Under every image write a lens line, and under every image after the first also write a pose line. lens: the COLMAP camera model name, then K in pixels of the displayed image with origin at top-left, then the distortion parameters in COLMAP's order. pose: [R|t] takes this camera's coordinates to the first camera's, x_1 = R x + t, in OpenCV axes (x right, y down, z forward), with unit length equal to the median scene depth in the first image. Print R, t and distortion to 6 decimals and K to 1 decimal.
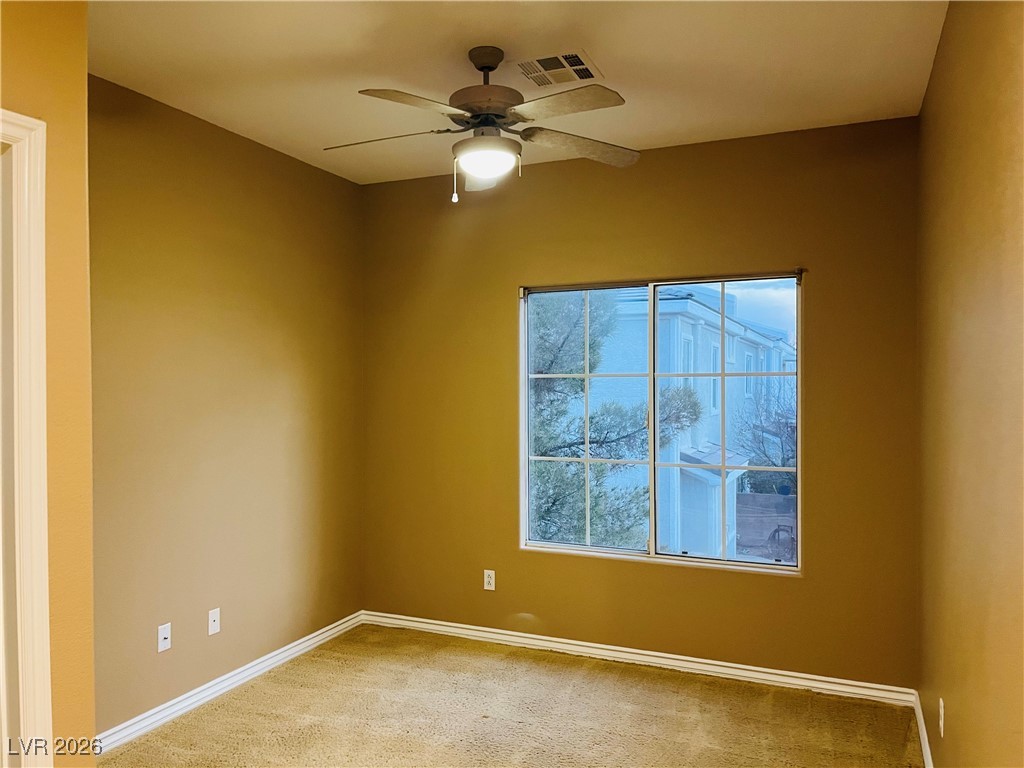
lens RADIAL K [[775.7, 0, 512.3], [0, 775.7, 385.8], [0, 0, 1]] dist [0.022219, -0.024859]
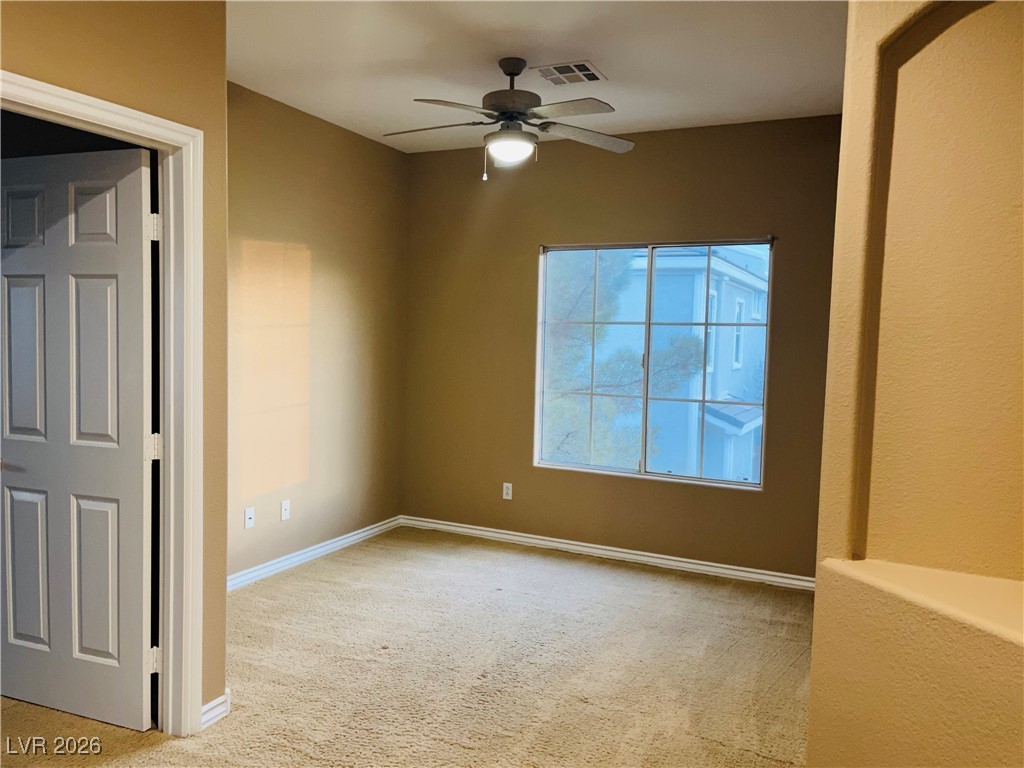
lens RADIAL K [[775.7, 0, 507.0], [0, 775.7, 376.0], [0, 0, 1]] dist [0.022219, -0.024859]
pose [[0.998413, 0.030590, -0.047279, 0.028414], [-0.028180, 0.998310, 0.050829, 0.016024], [0.048754, -0.049416, 0.997588, -0.250483]]
